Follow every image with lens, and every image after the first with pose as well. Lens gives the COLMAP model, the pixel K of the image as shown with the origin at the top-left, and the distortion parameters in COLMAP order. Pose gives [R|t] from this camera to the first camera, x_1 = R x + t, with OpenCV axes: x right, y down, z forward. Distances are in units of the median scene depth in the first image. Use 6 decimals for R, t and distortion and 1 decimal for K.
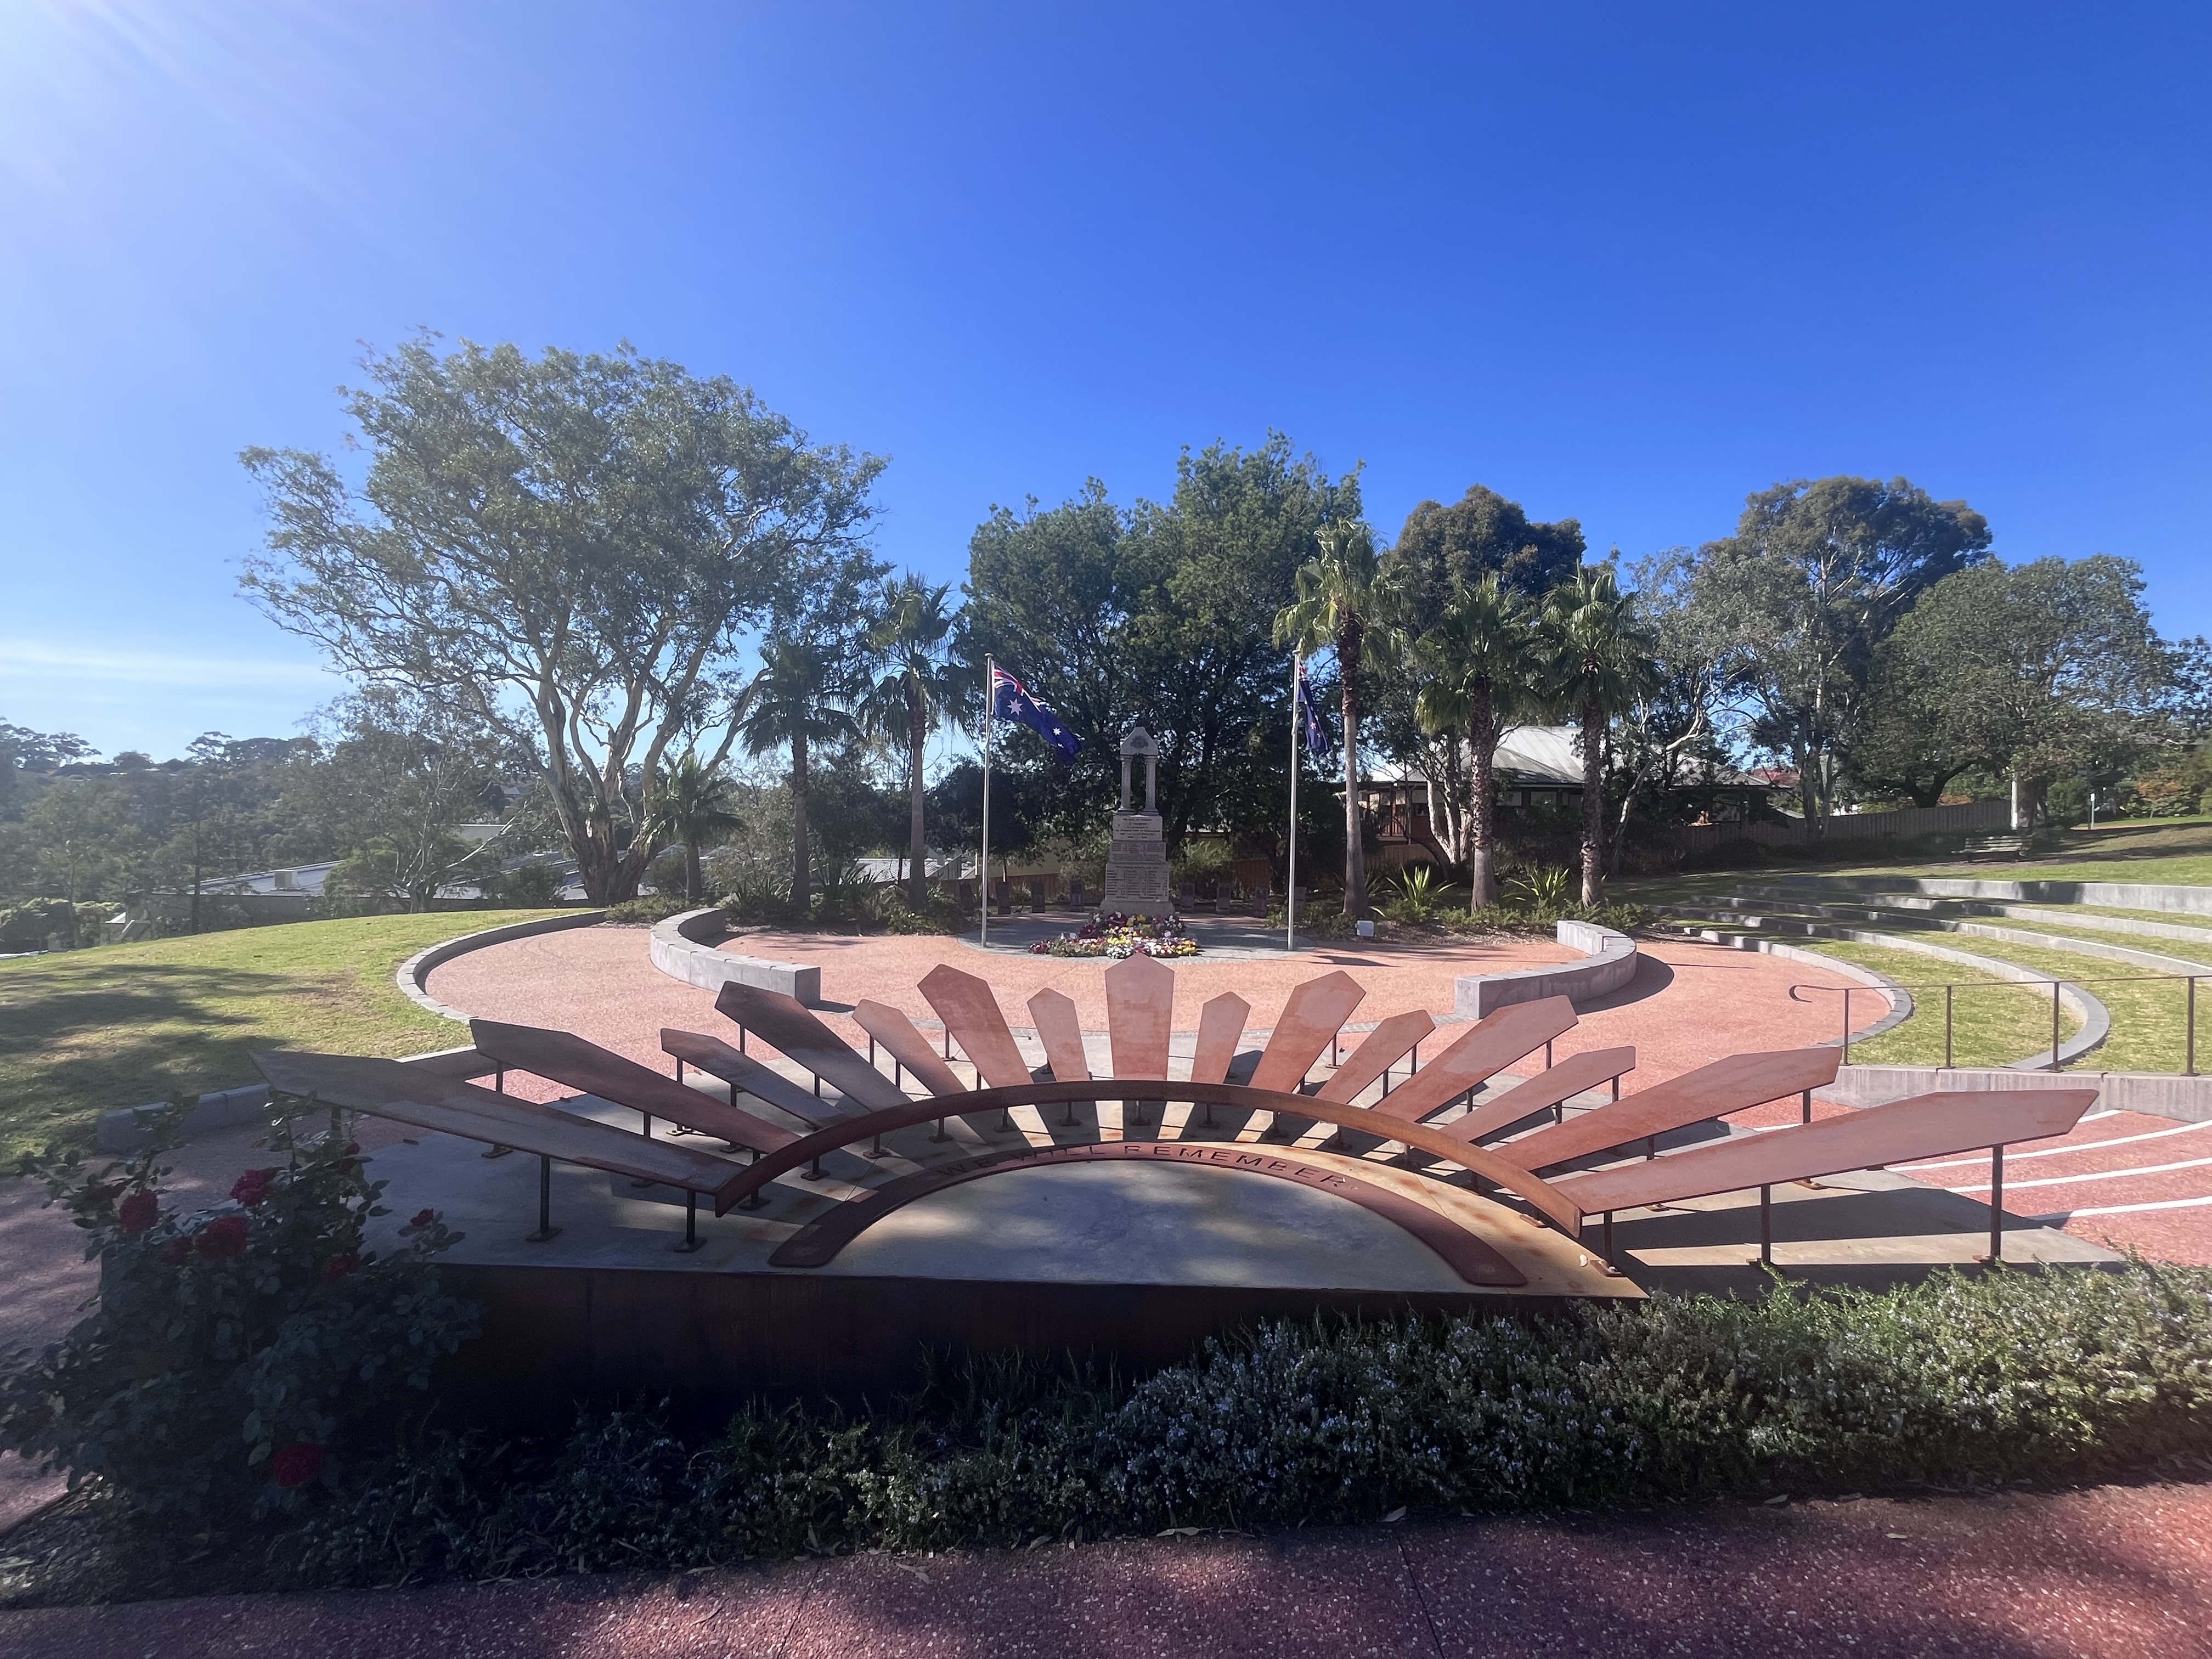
lens RADIAL K [[937.9, 0, 1099.4], [0, 937.9, 831.8], [0, 0, 1]] dist [0.000059, -0.000023]
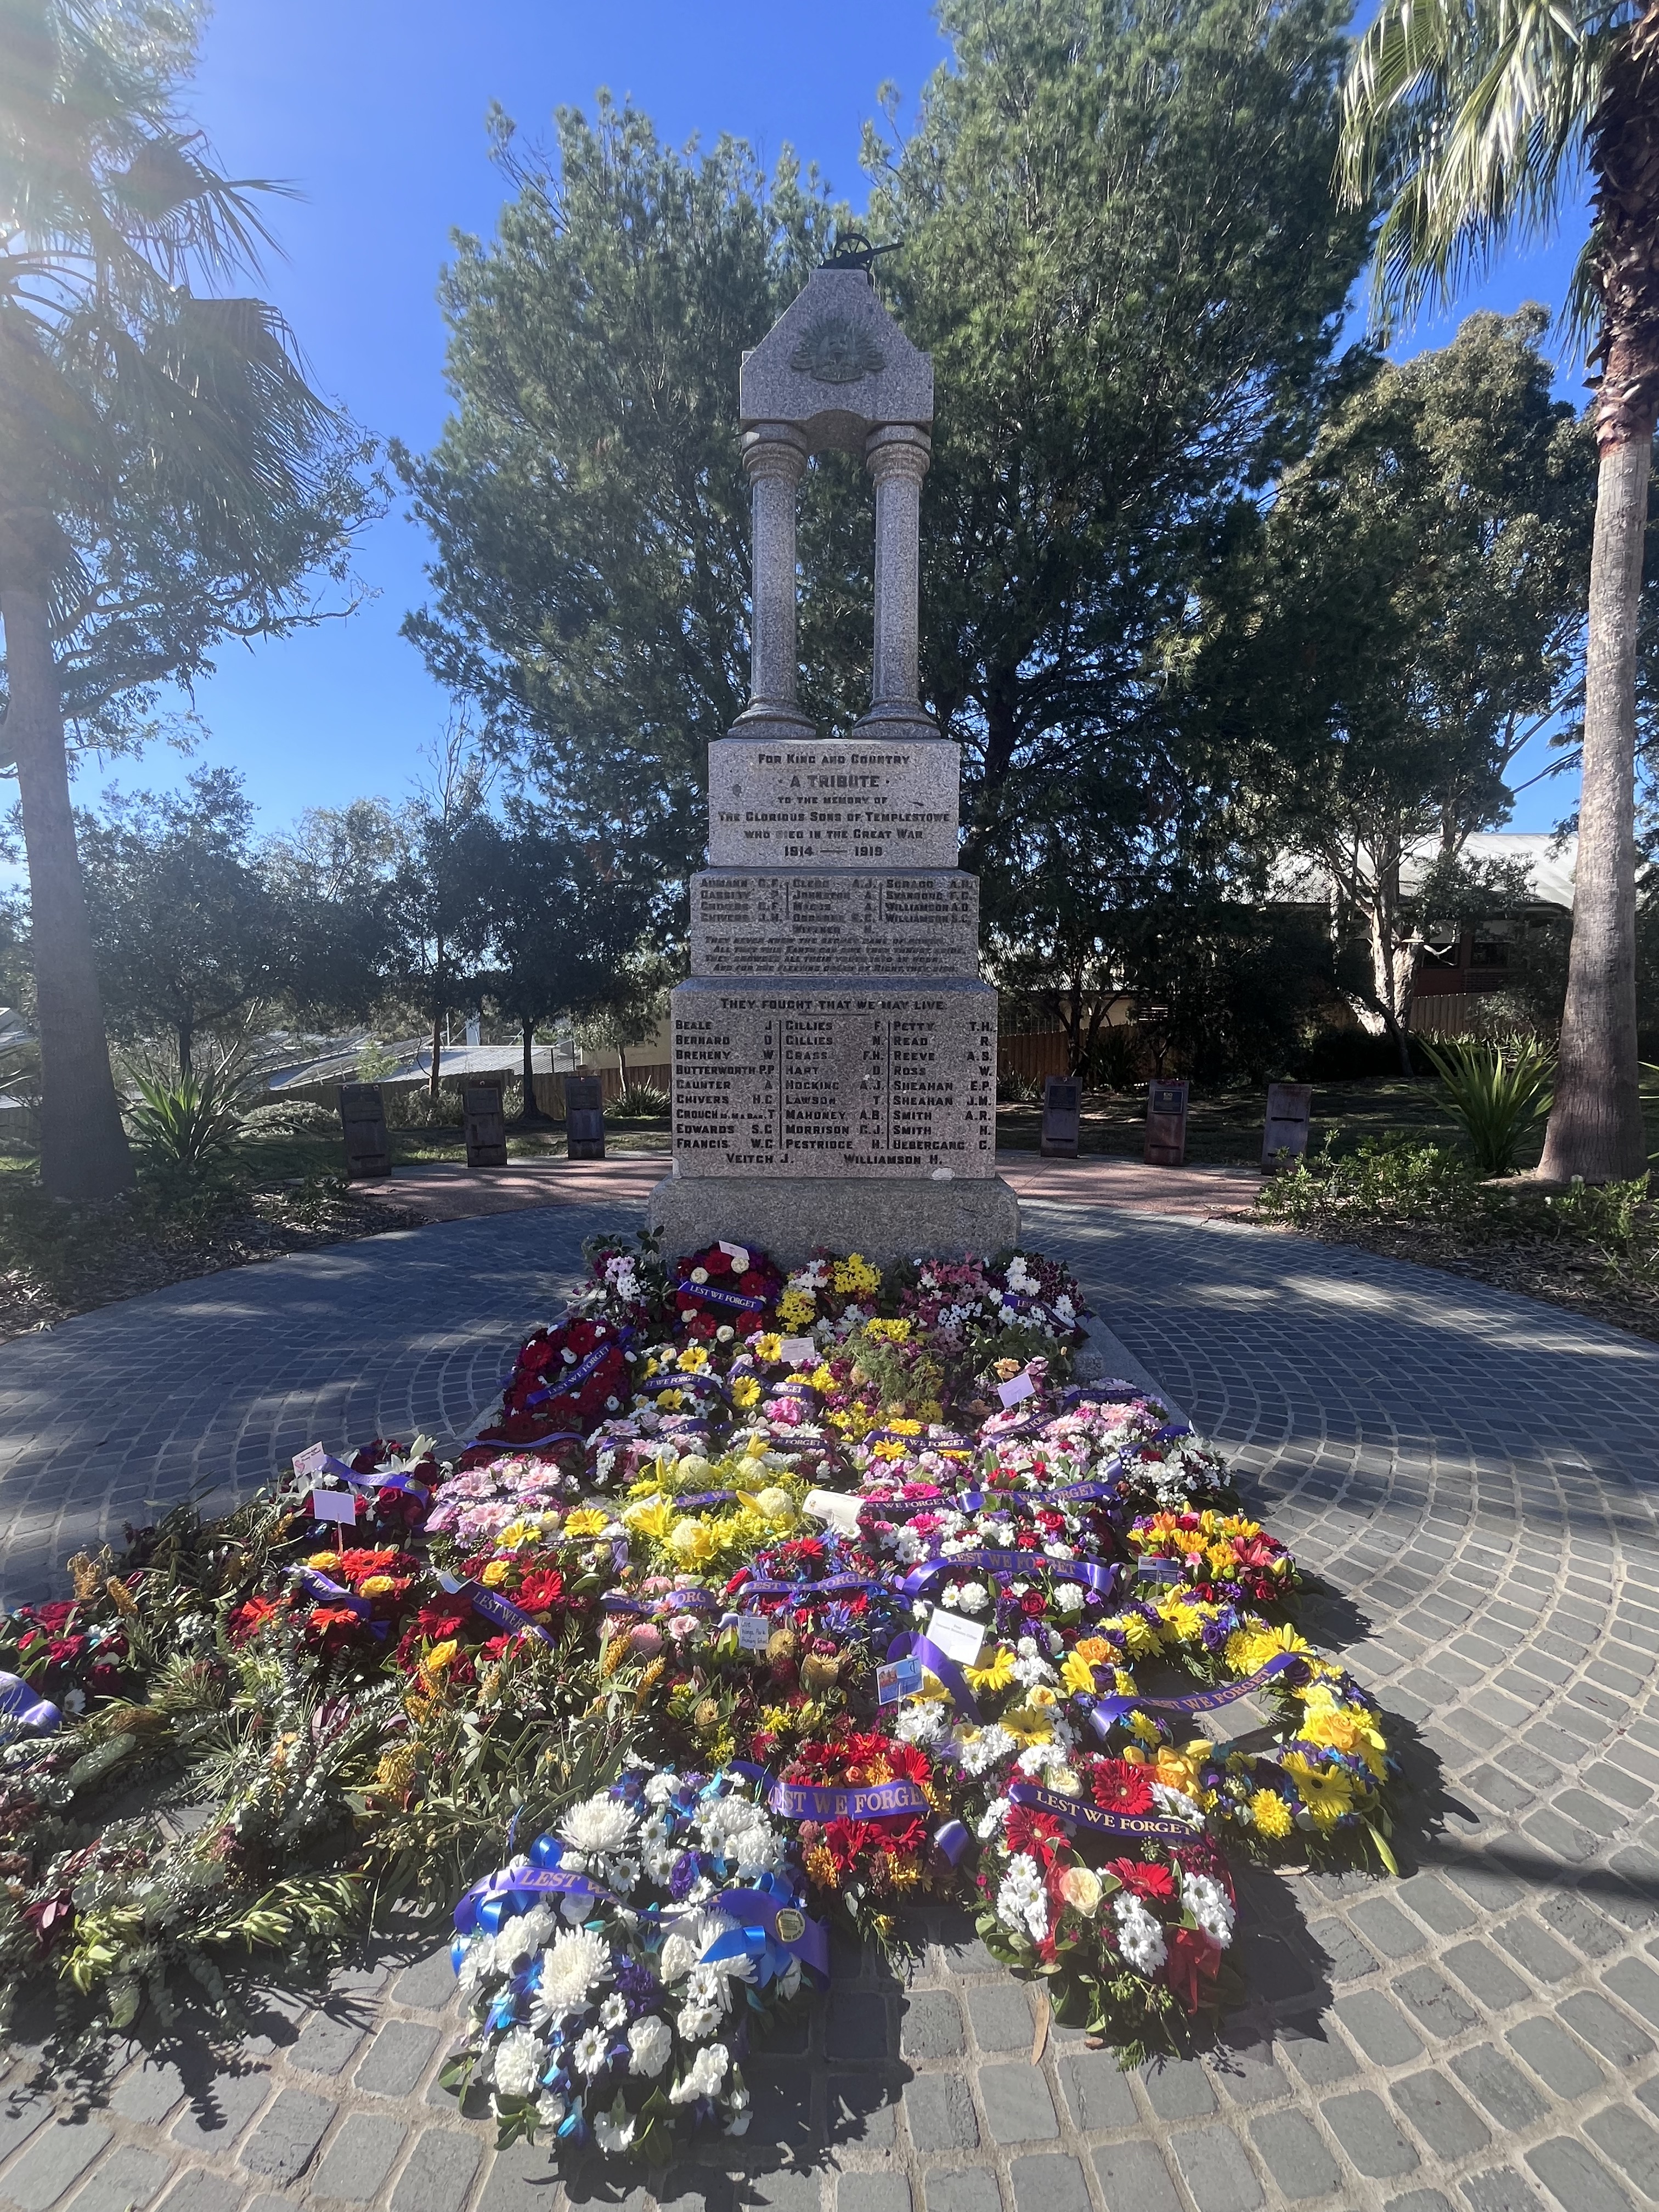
lens RADIAL K [[937.9, 0, 836.4], [0, 937.9, 1103.9], [0, 0, 1]] dist [0.000059, -0.000023]
pose [[0.999433, -0.014441, 0.030408, 0.034101], [0.011648, 0.995865, 0.090097, 0.040029], [-0.031583, -0.089692, 0.995469, 0.791976]]
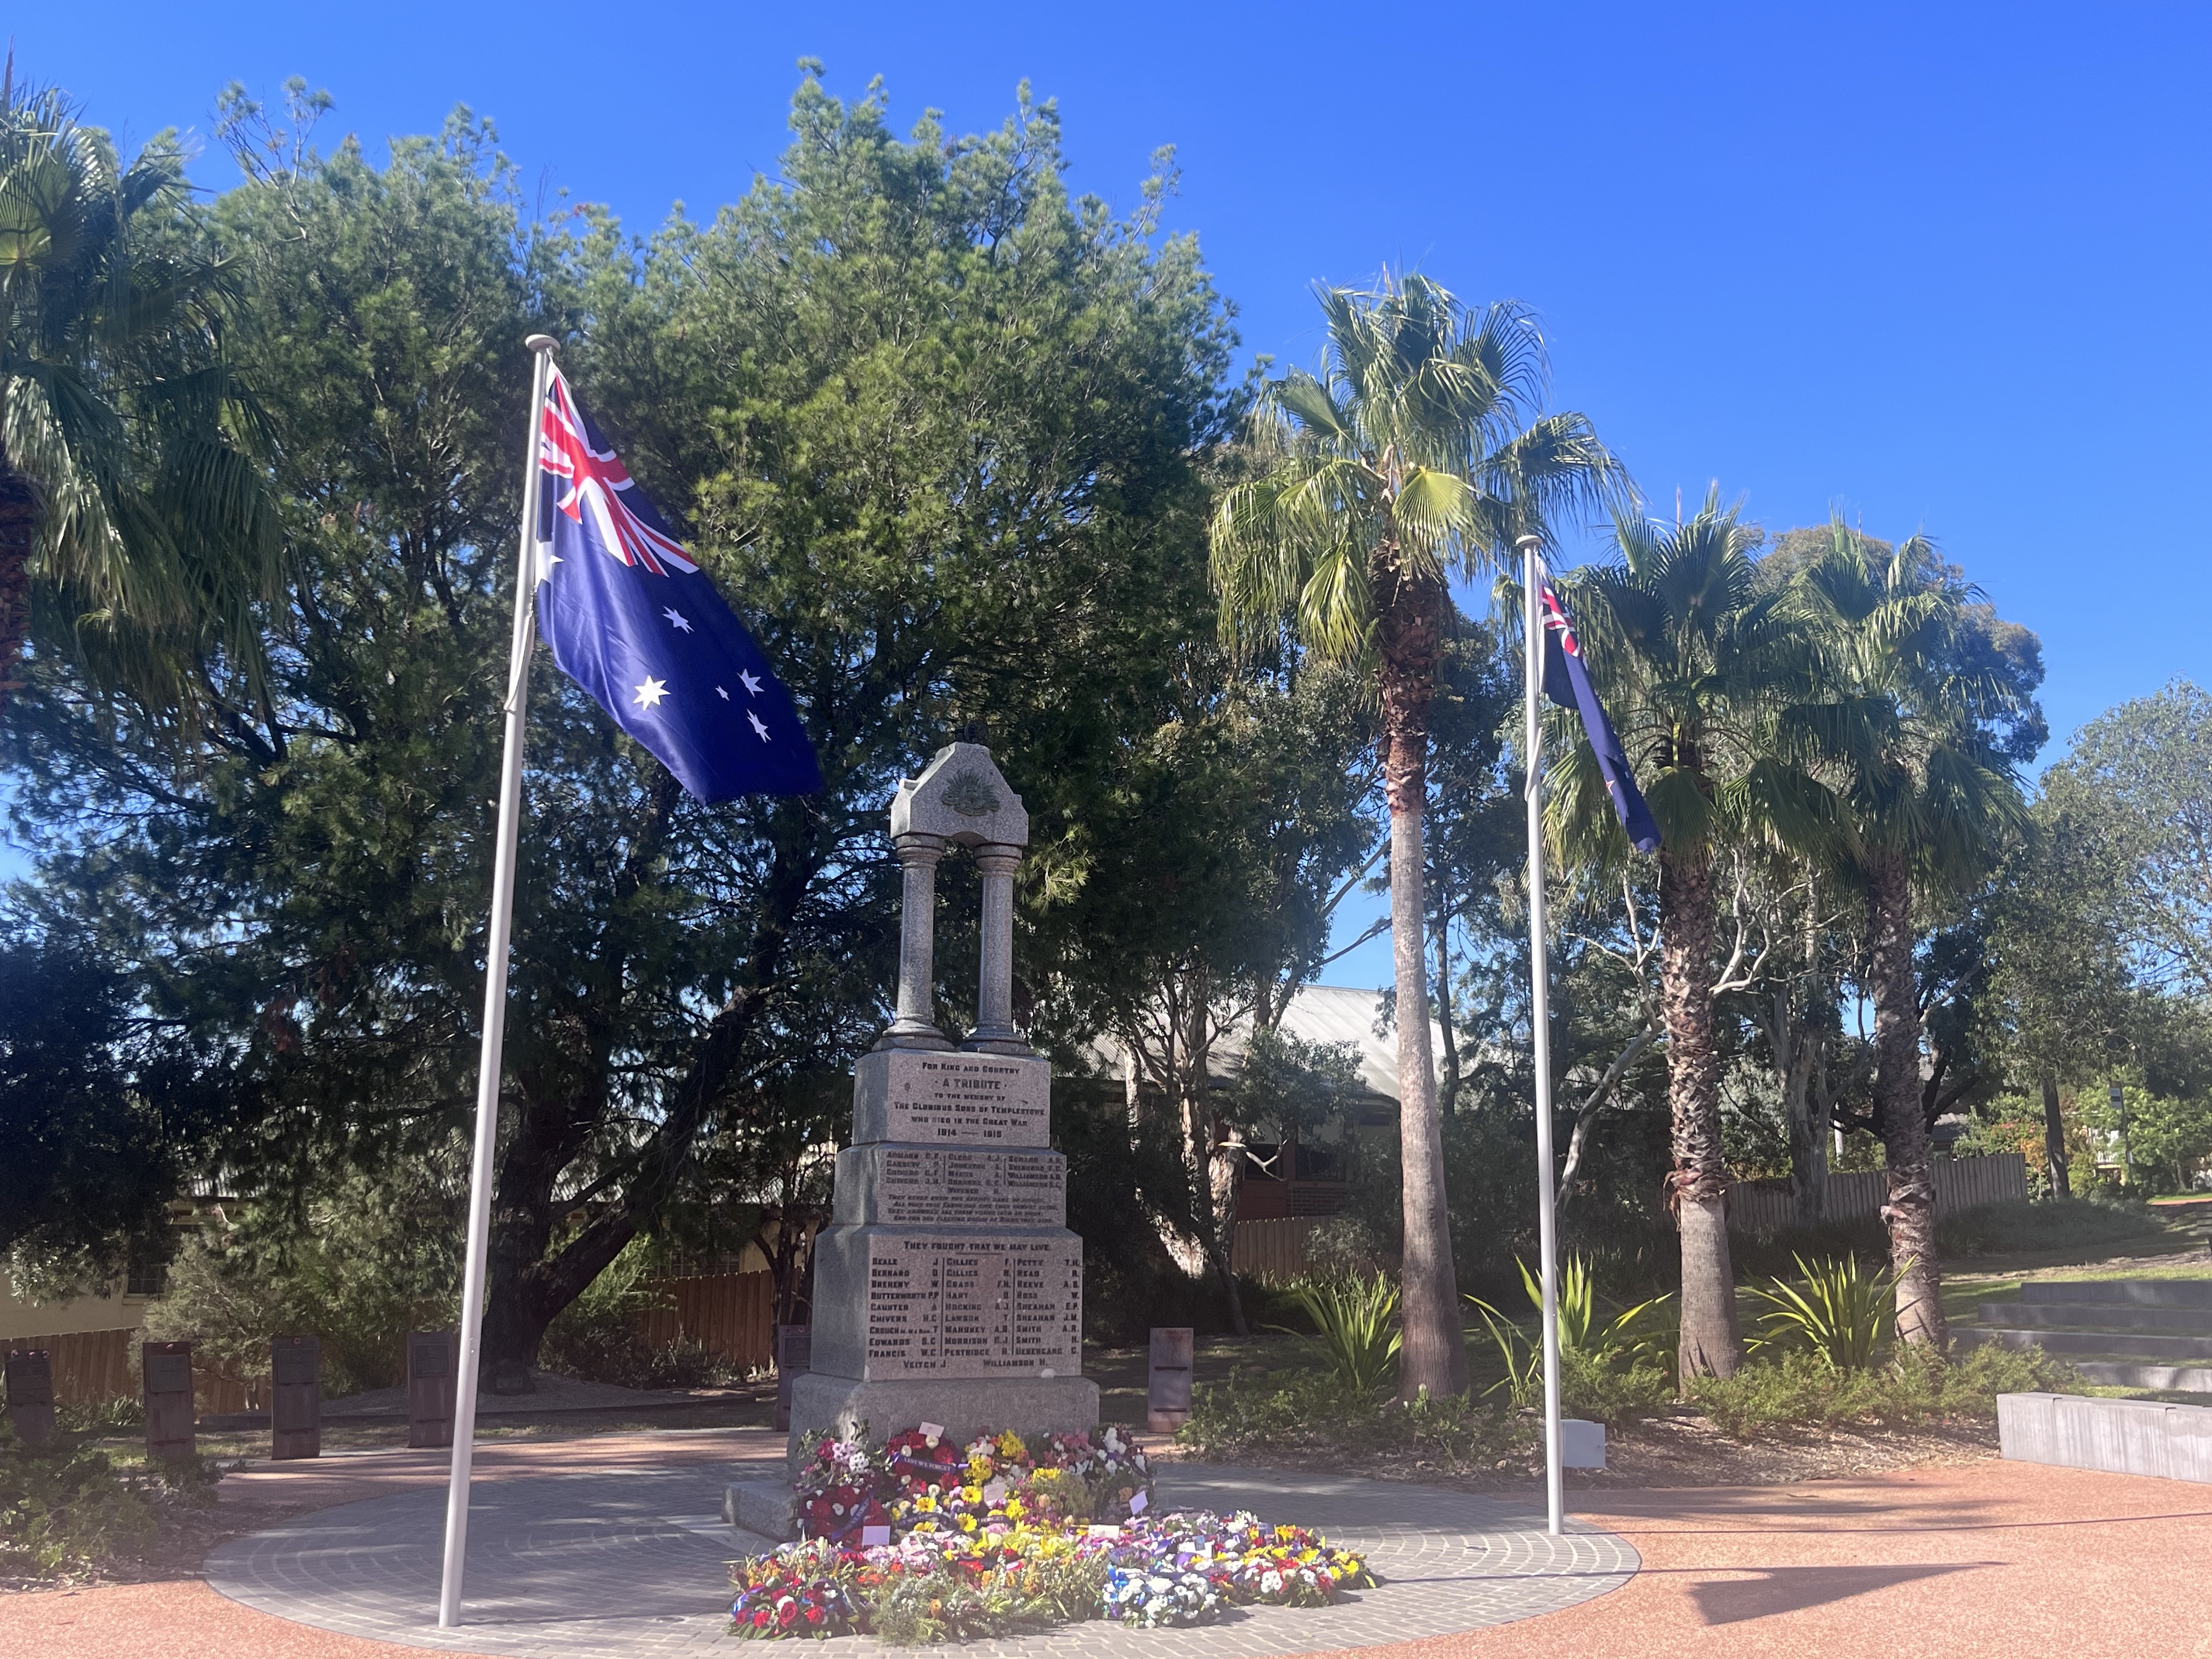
lens RADIAL K [[1970.9, 0, 1117.1], [0, 1970.9, 833.1], [0, 0, 1]] dist [-0.005706, -0.004621]
pose [[0.855858, 0.098614, 0.507723, -0.217480], [0.008269, 0.978921, -0.204074, 0.036708], [-0.517145, 0.178857, 0.837001, 0.482517]]
